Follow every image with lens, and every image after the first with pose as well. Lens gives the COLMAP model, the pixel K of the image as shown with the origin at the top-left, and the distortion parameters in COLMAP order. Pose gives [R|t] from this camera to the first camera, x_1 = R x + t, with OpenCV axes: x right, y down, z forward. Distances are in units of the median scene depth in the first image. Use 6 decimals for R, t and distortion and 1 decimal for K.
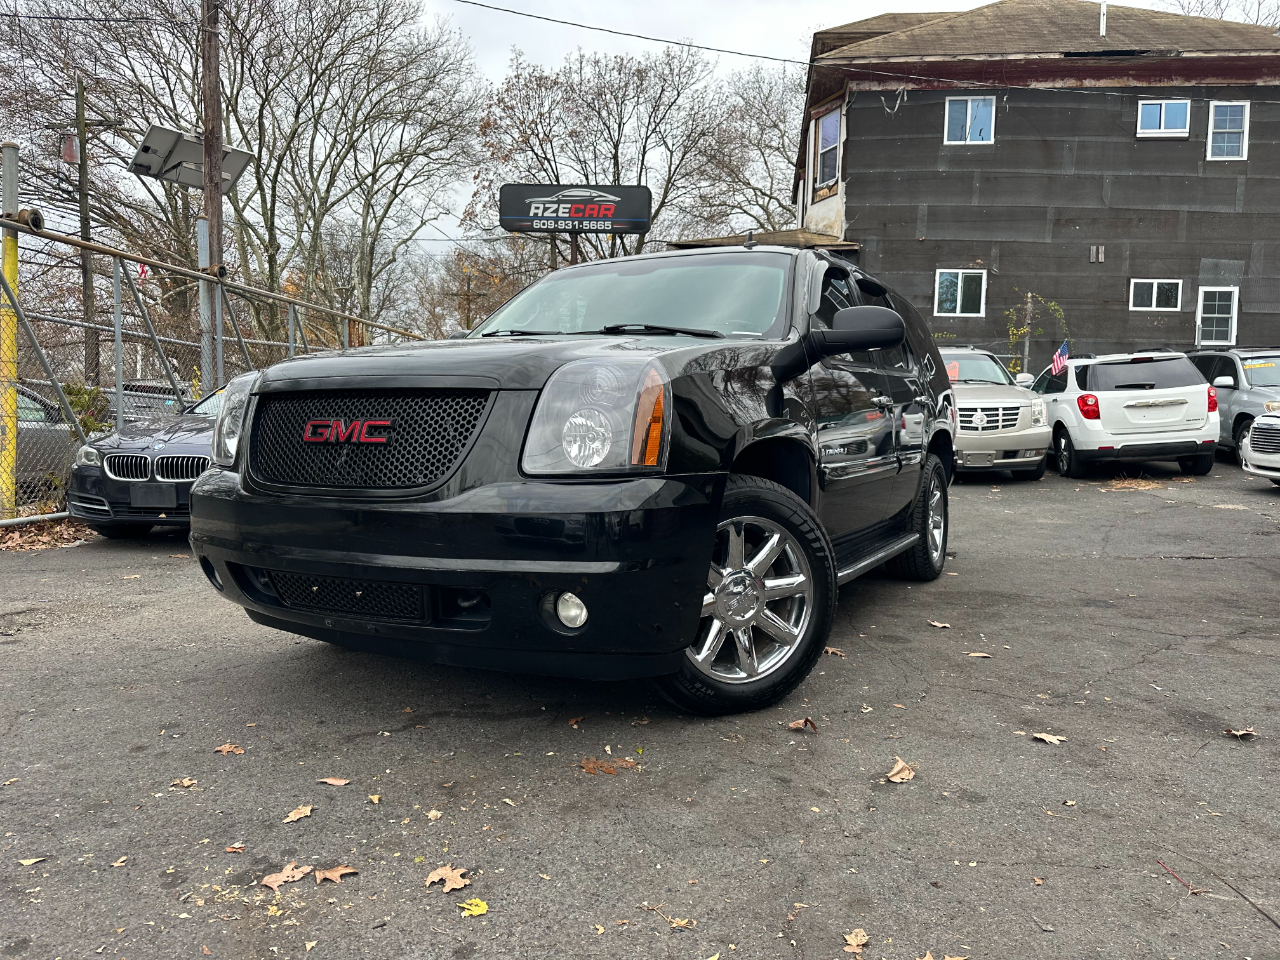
lens RADIAL K [[895.7, 0, 647.0], [0, 895.7, 473.9], [0, 0, 1]] dist [0.021127, -0.029891]
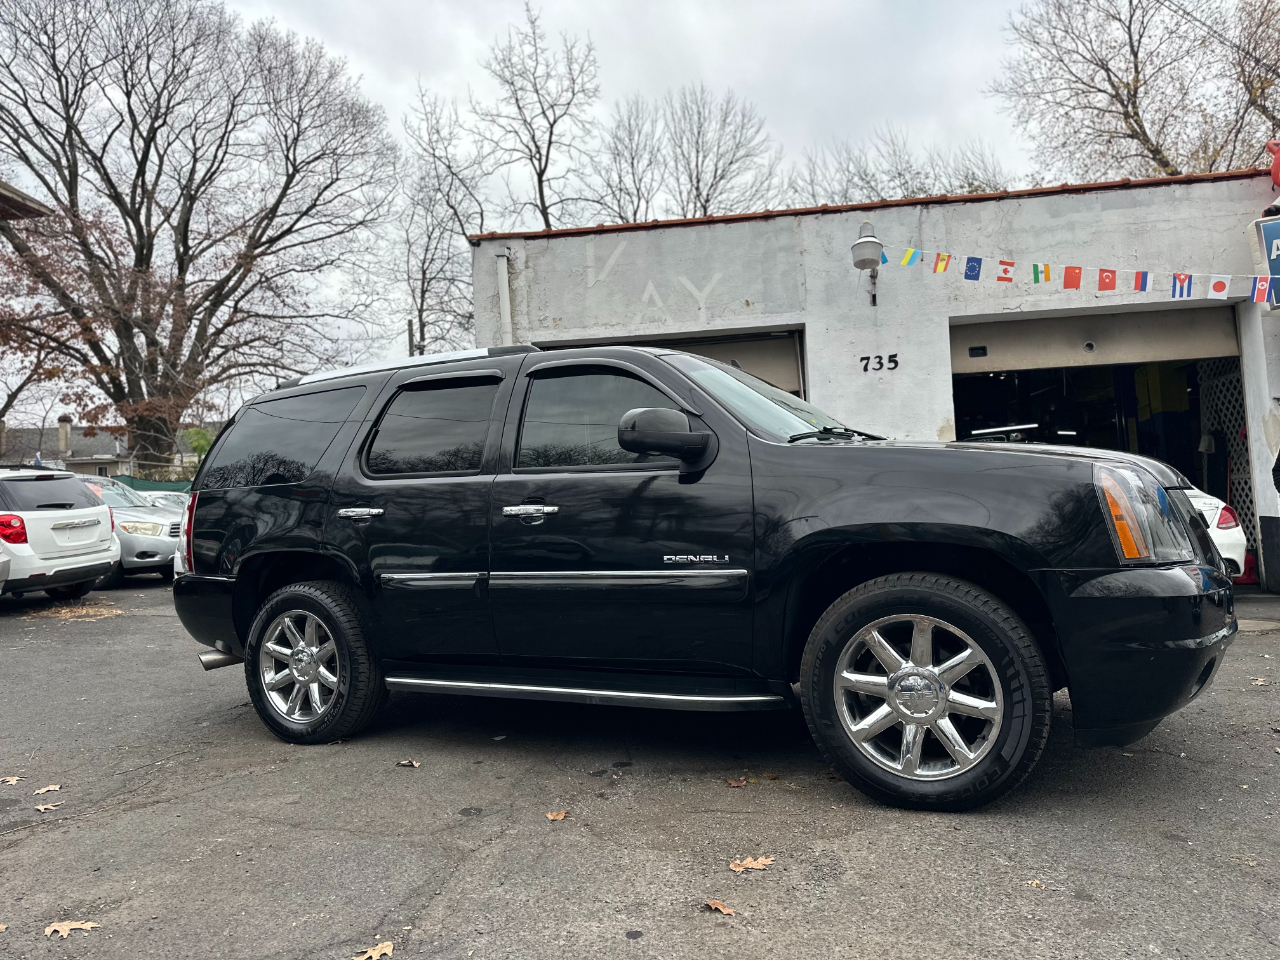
lens RADIAL K [[895.7, 0, 645.2], [0, 895.7, 478.8], [0, 0, 1]] dist [0.021127, -0.029891]
pose [[-0.010489, 0.045055, 0.998929, -0.256301], [0.096102, 0.994405, -0.043841, -0.018591], [-0.995316, 0.095539, -0.014760, 0.283761]]
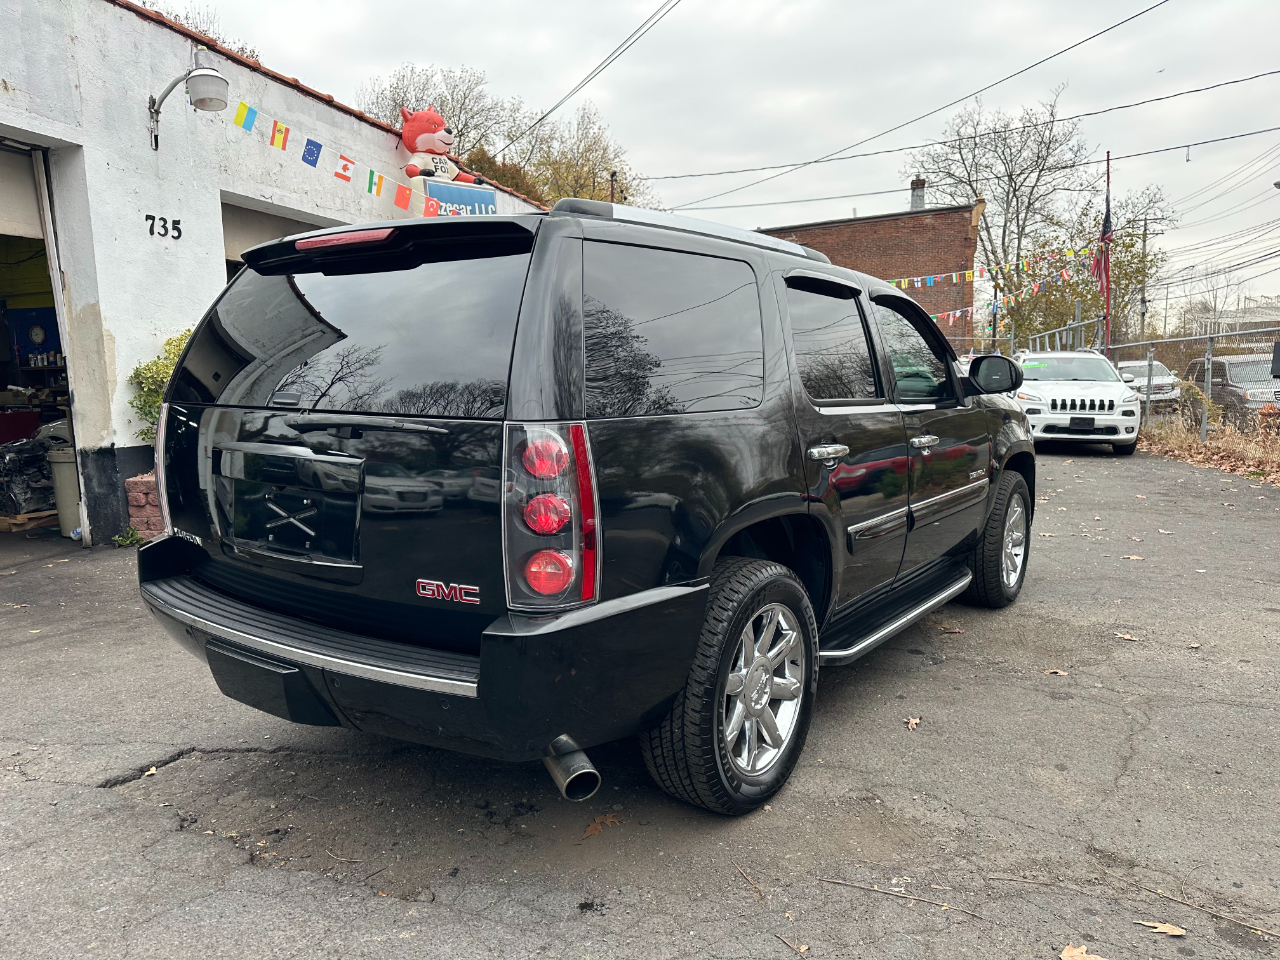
lens RADIAL K [[895.7, 0, 638.5], [0, 895.7, 485.4], [0, 0, 1]] dist [0.021127, -0.029891]
pose [[-0.990129, -0.012915, 0.139560, 0.009550], [0.013379, 0.982488, 0.185843, -0.056018], [-0.139517, 0.185876, -0.972618, 0.548102]]
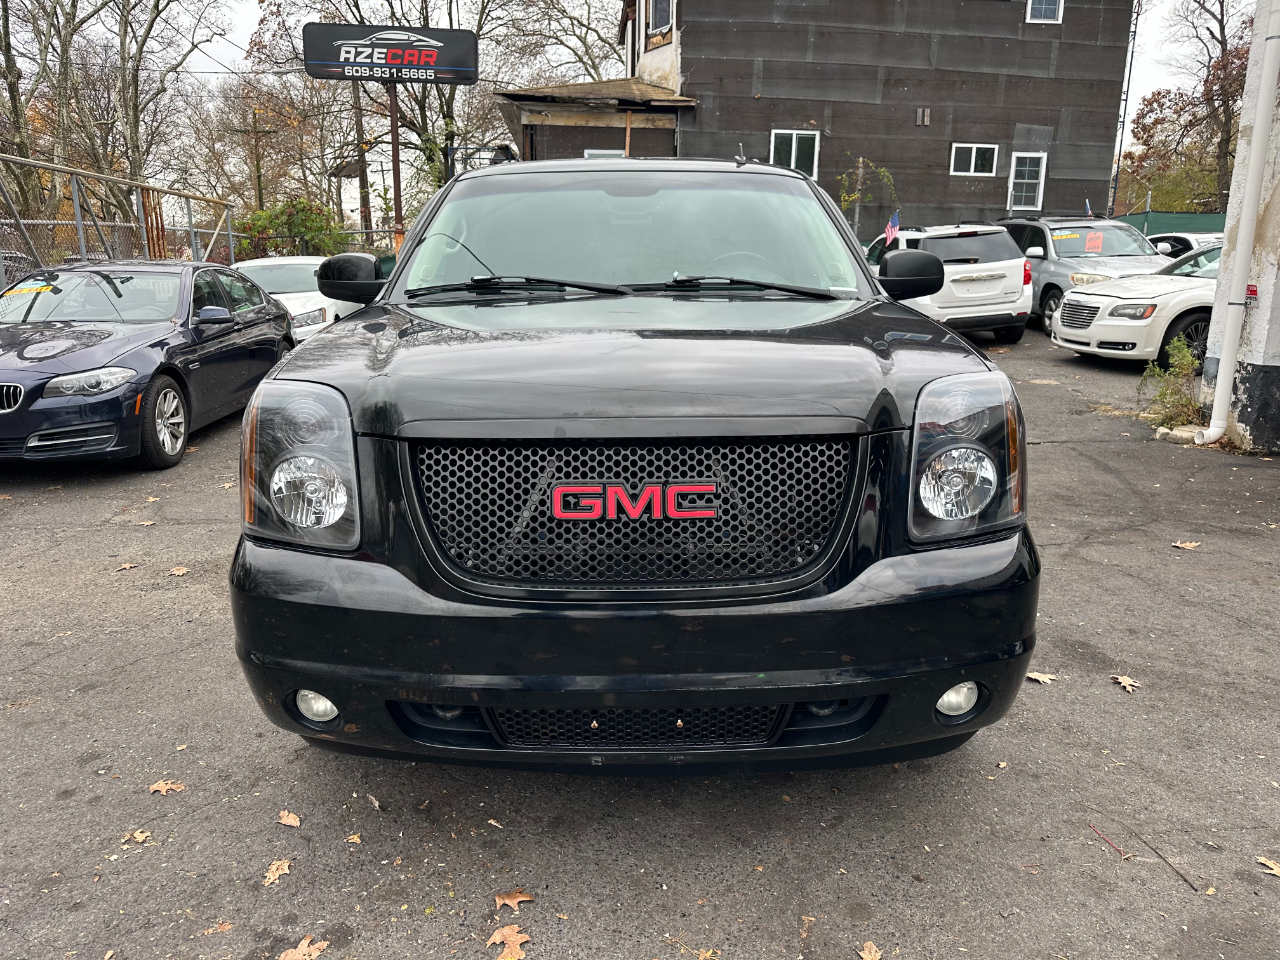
lens RADIAL K [[895.7, 0, 635.7], [0, 895.7, 478.9], [0, 0, 1]] dist [0.021127, -0.029891]
pose [[0.982489, -0.053140, 0.178582, -0.021453], [0.021630, 0.984515, 0.173963, -0.025524], [-0.185061, -0.167054, 0.968424, 0.007901]]
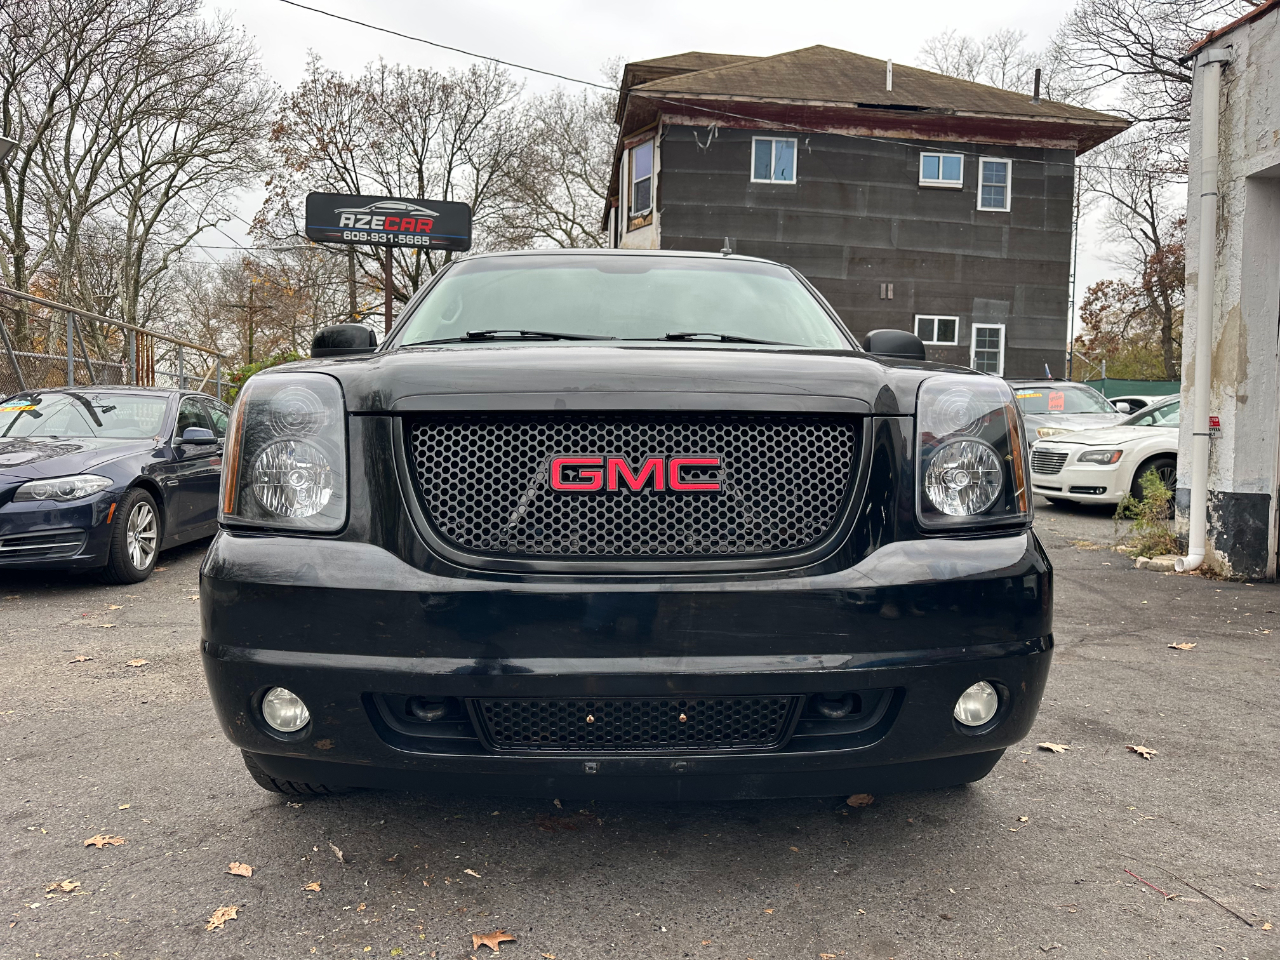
lens RADIAL K [[895.7, 0, 639.8], [0, 895.7, 481.1], [0, 0, 1]] dist [0.021127, -0.029891]
pose [[0.976817, -0.007948, 0.213930, -0.024342], [0.011519, 0.999814, -0.015452, -0.001708], [-0.213768, 0.017558, 0.976727, 0.010028]]
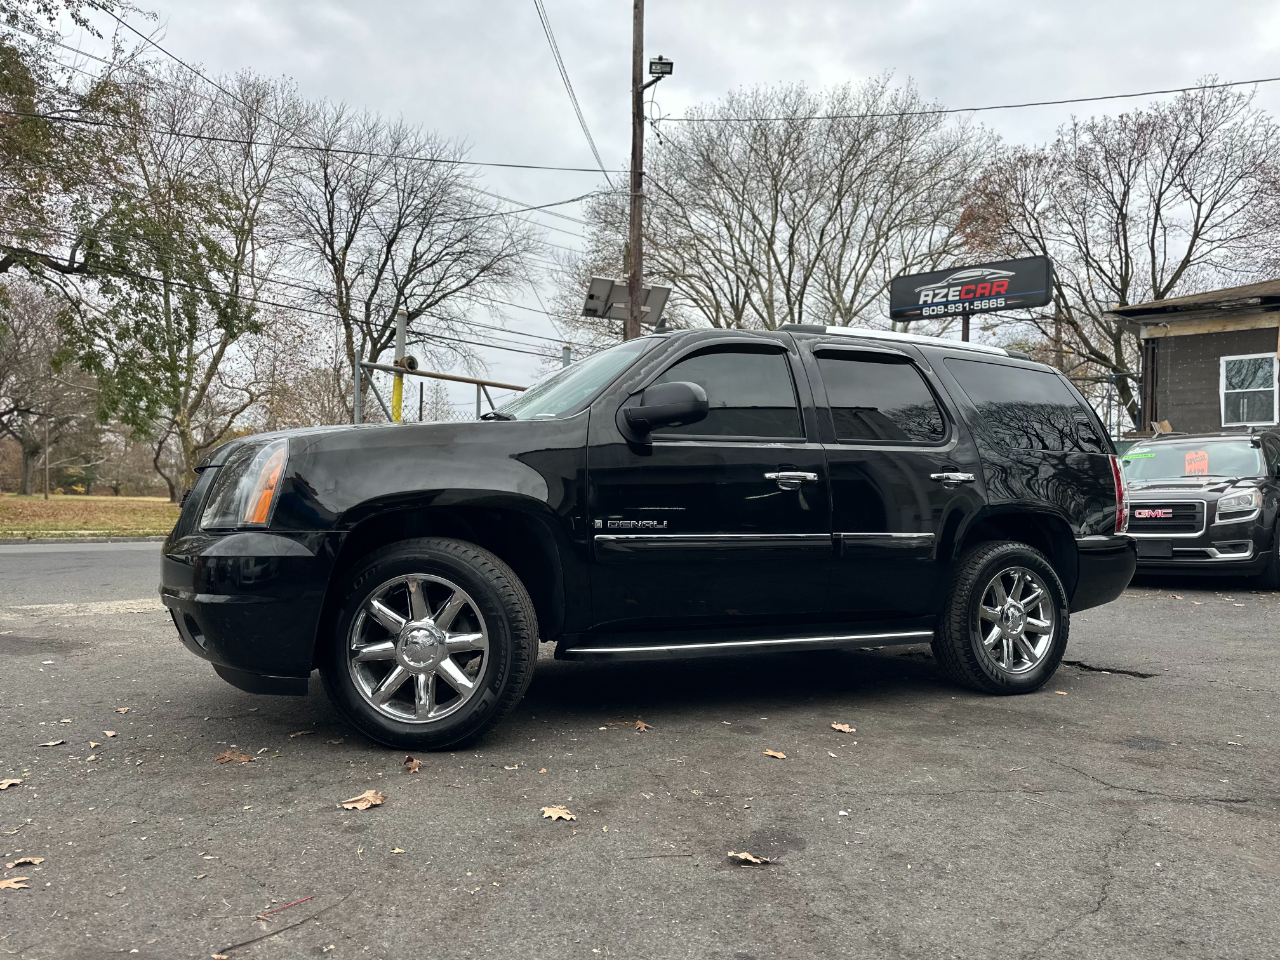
lens RADIAL K [[895.7, 0, 641.9], [0, 895.7, 486.7], [0, 0, 1]] dist [0.021127, -0.029891]
pose [[0.811371, -0.014213, -0.584359, 0.175555], [-0.041078, 0.995846, -0.081257, 0.003127], [0.583086, 0.089934, 0.807417, 0.039866]]
